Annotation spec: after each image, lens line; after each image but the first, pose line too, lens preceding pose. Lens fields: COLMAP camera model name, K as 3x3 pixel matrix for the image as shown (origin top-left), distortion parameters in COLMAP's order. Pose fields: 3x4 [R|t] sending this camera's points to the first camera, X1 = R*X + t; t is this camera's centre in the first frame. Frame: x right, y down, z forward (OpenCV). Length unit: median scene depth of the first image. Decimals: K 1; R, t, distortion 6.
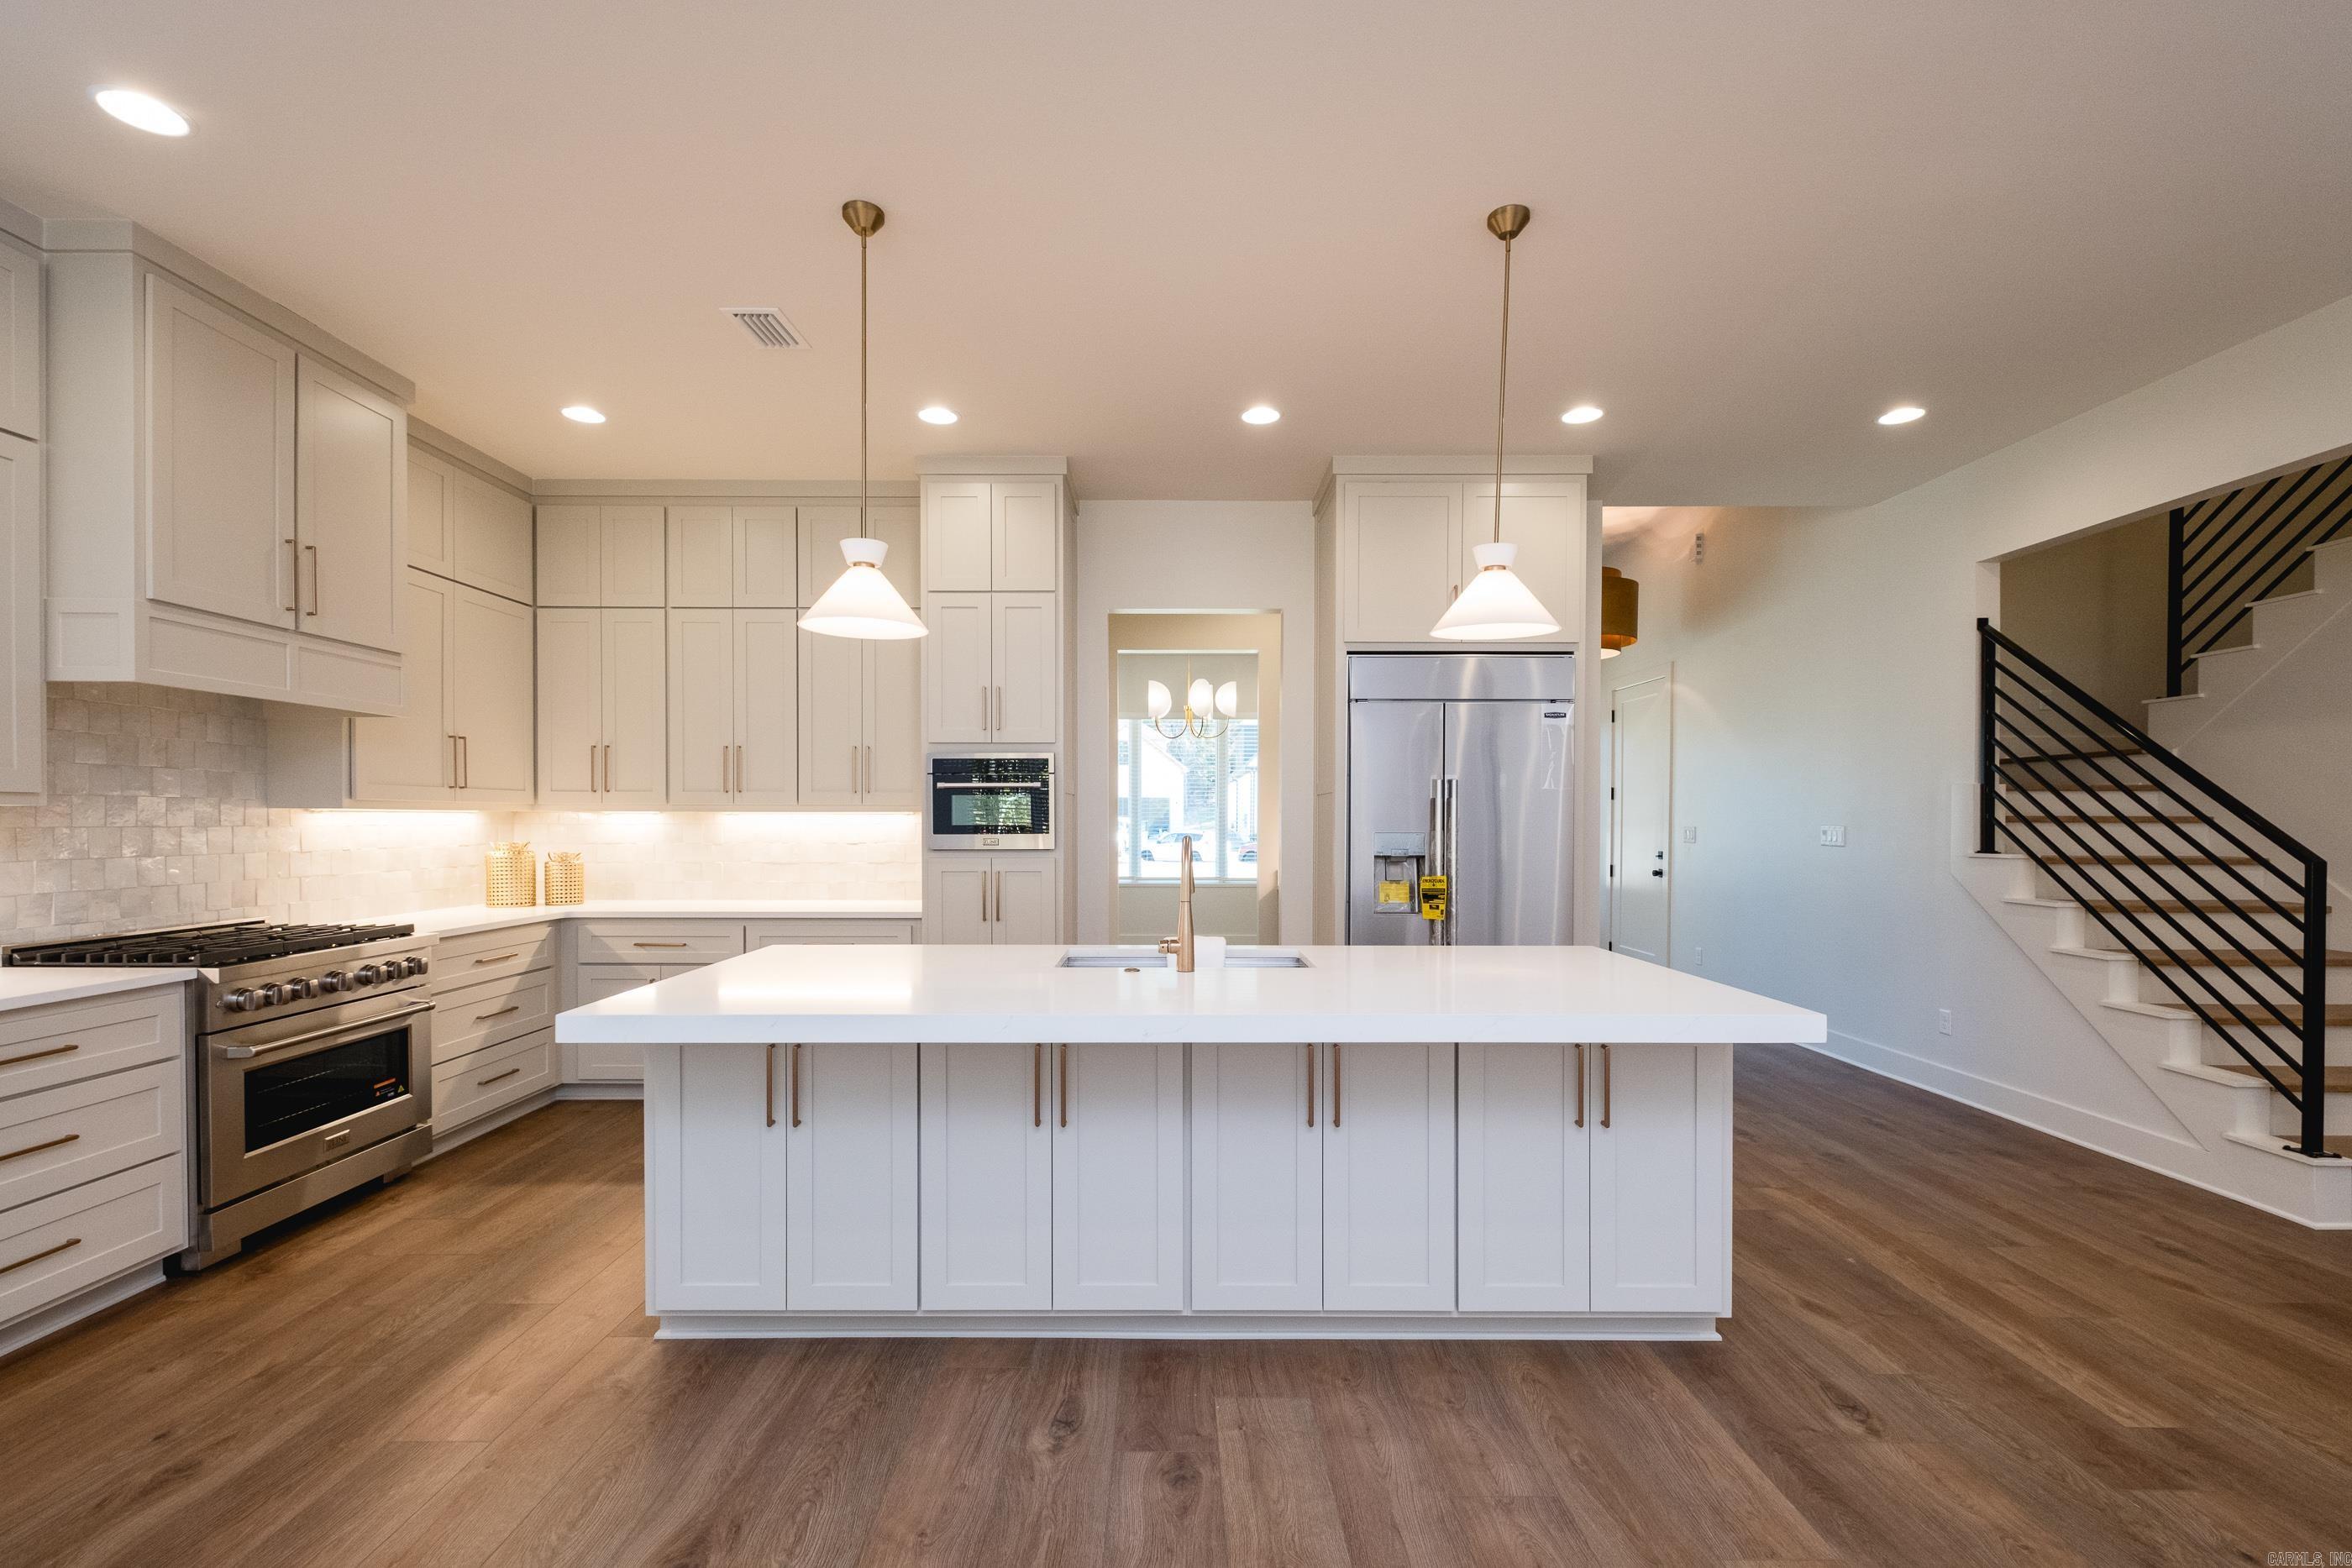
lens RADIAL K [[1039.6, 0, 1181.2], [0, 1039.6, 832.6], [0, 0, 1]] dist [0.001957, -0.000034]
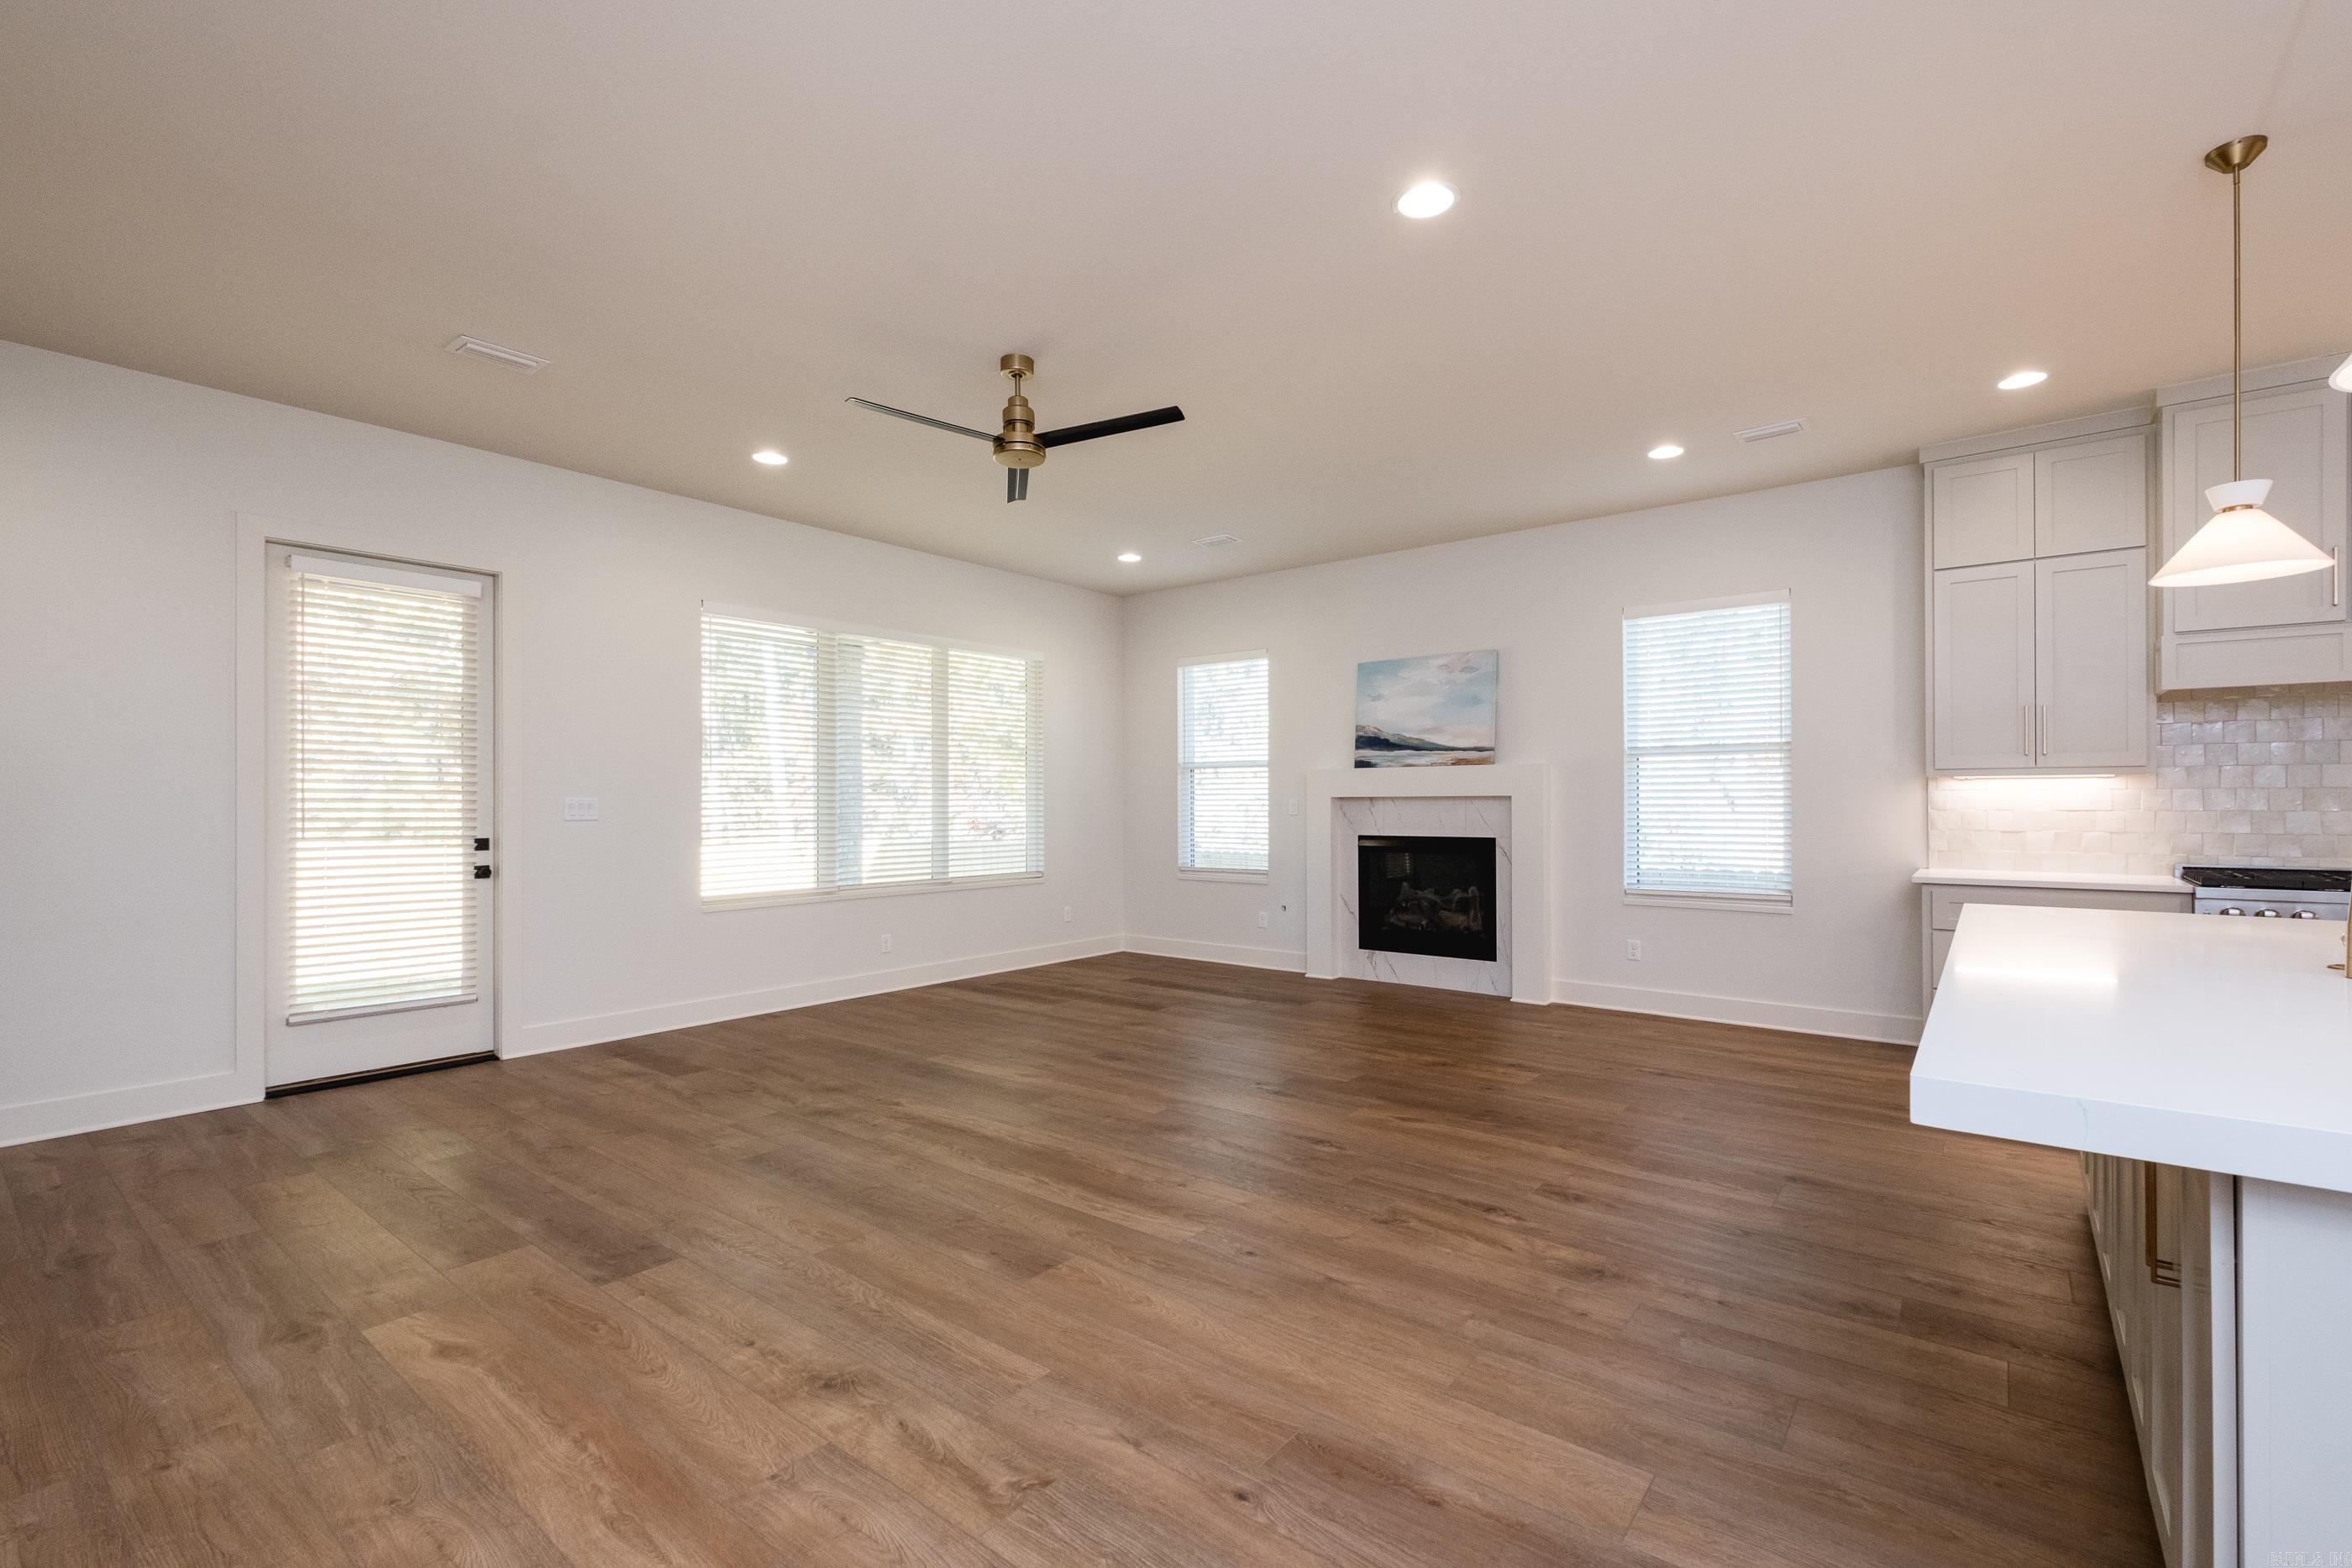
lens RADIAL K [[1021.4, 0, 1191.9], [0, 1021.4, 801.0], [0, 0, 1]] dist [0.011526, -0.008333]
pose [[-0.613516, 0.000260, -0.789683, 0.773871], [-0.009859, 0.999919, 0.007989, 0.012829], [0.789621, 0.012687, -0.613464, 0.605064]]
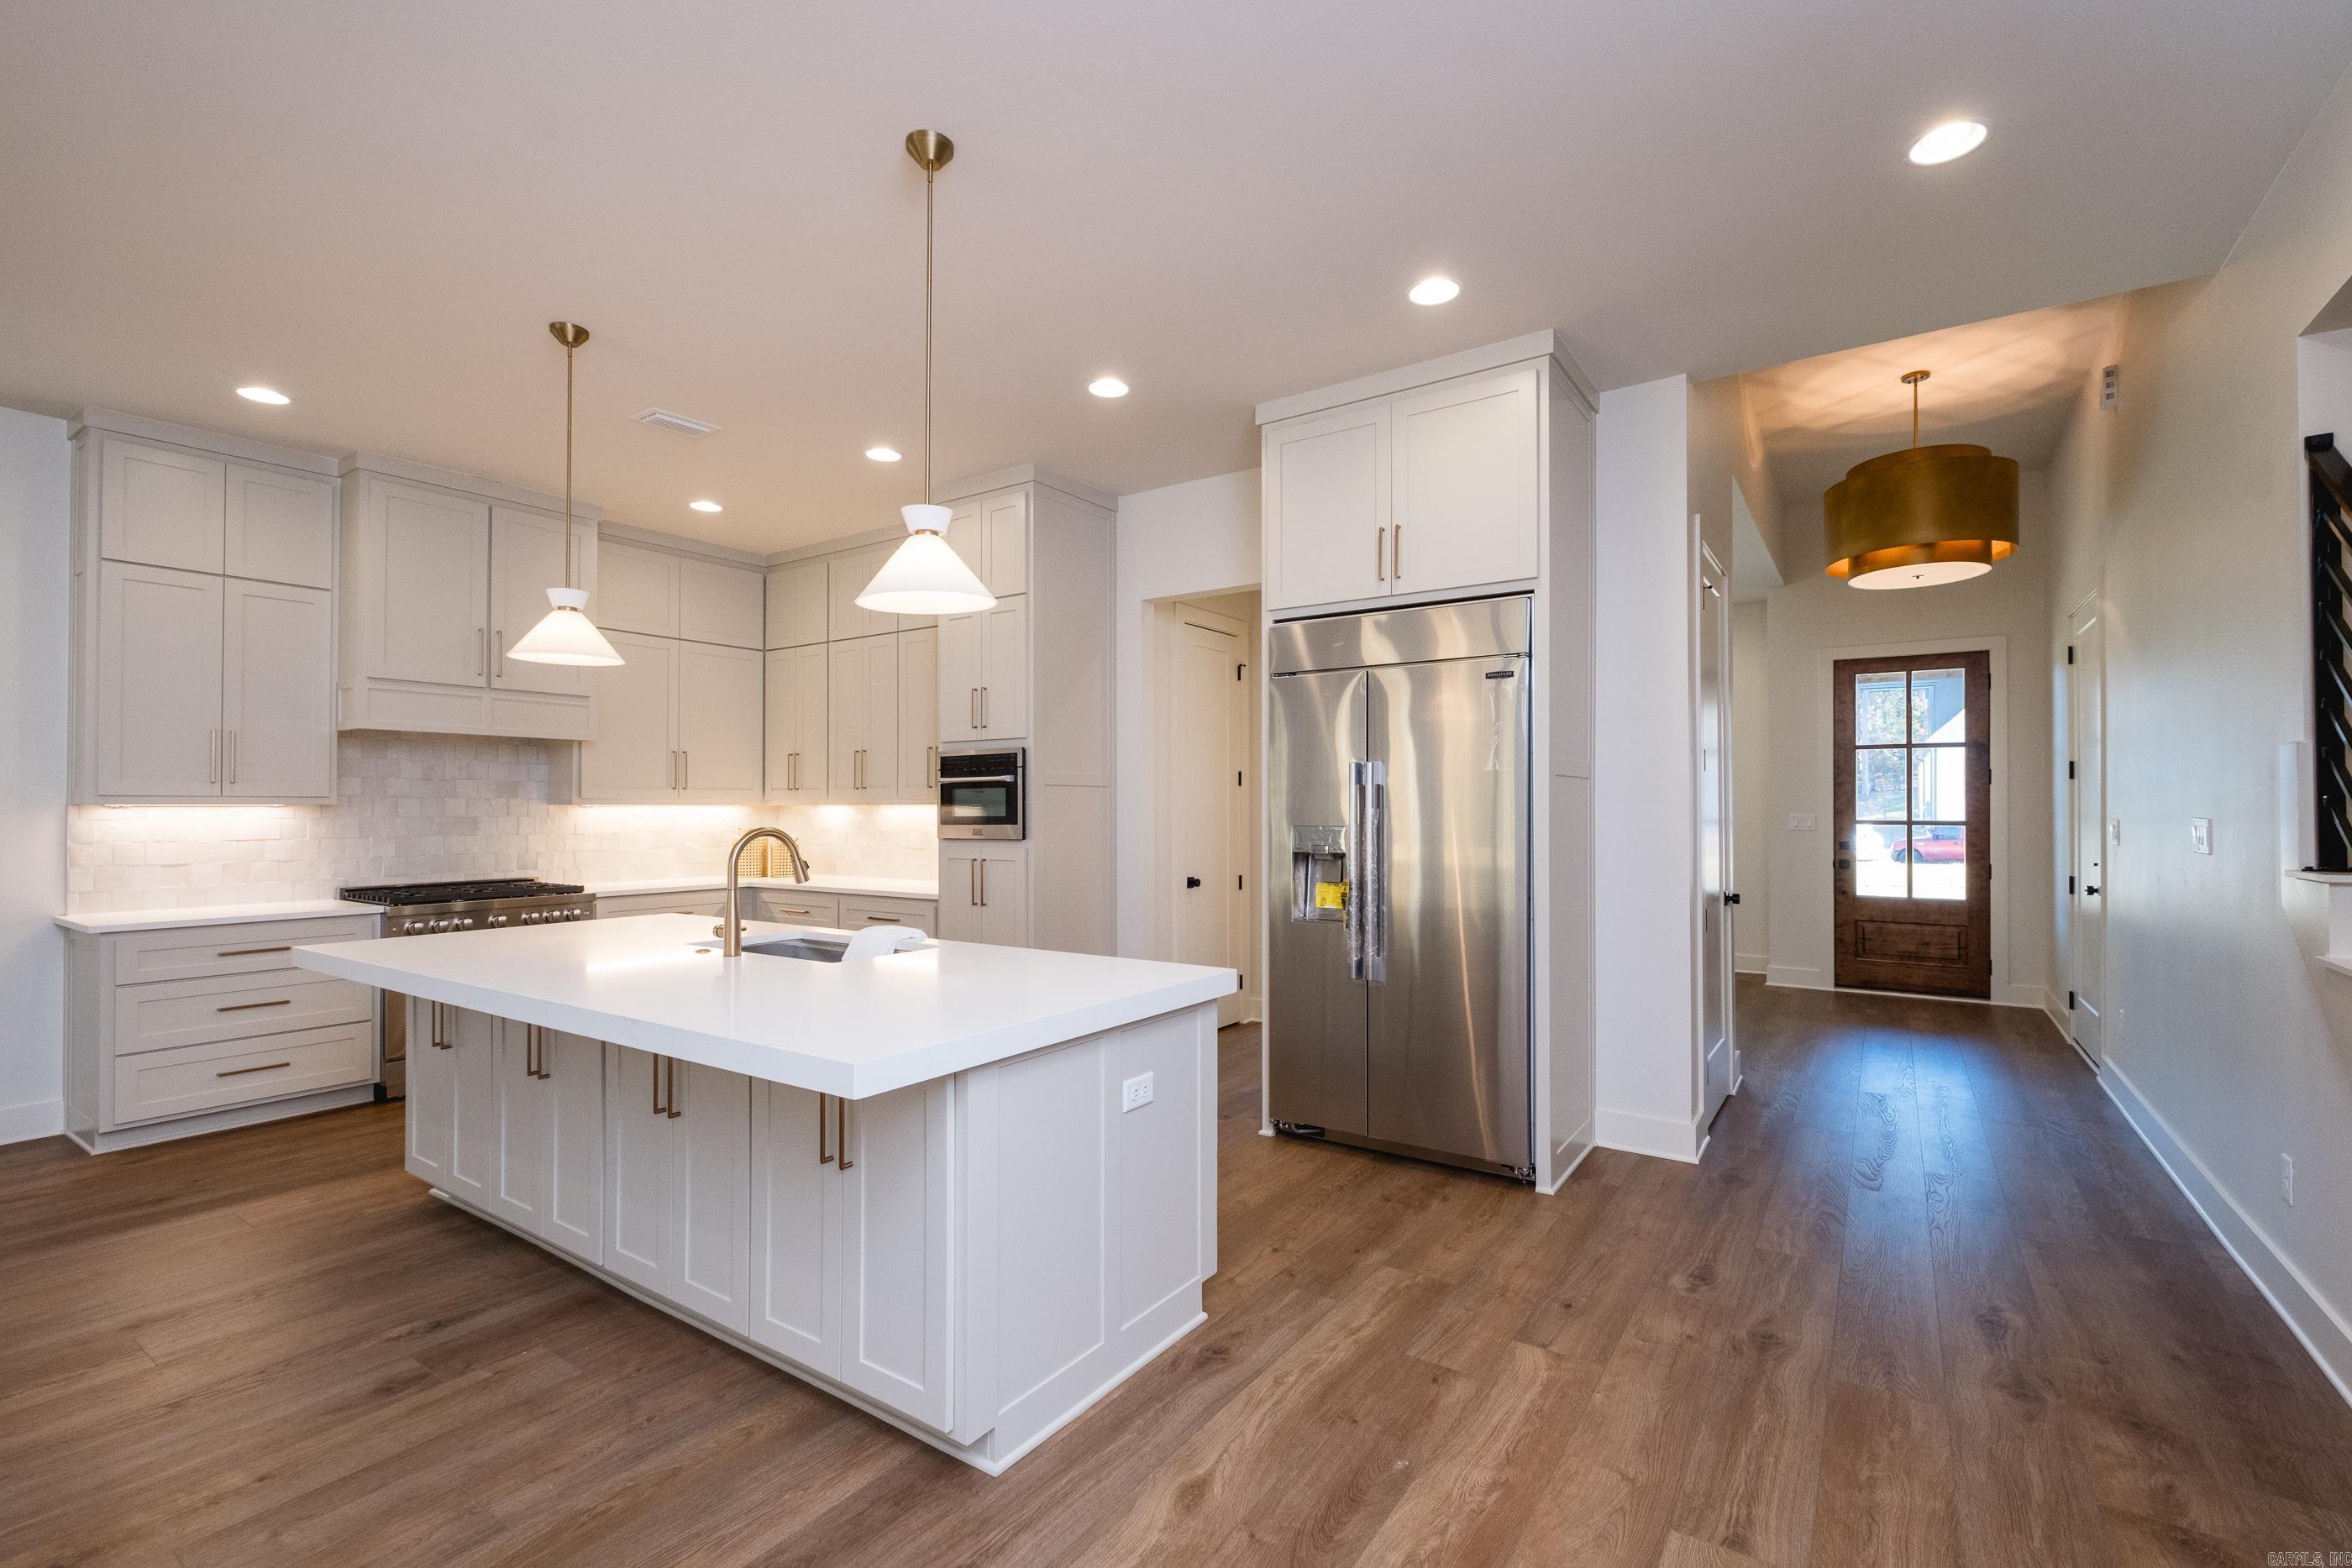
lens RADIAL K [[1031.9, 0, 1181.0], [0, 1031.9, 796.3], [0, 0, 1]] dist [0.001285, -0.000235]
pose [[0.826843, -0.010011, -0.562344, 0.738756], [-0.004655, 0.999686, -0.024641, -0.003151], [0.562414, 0.022992, 0.826536, 0.292295]]
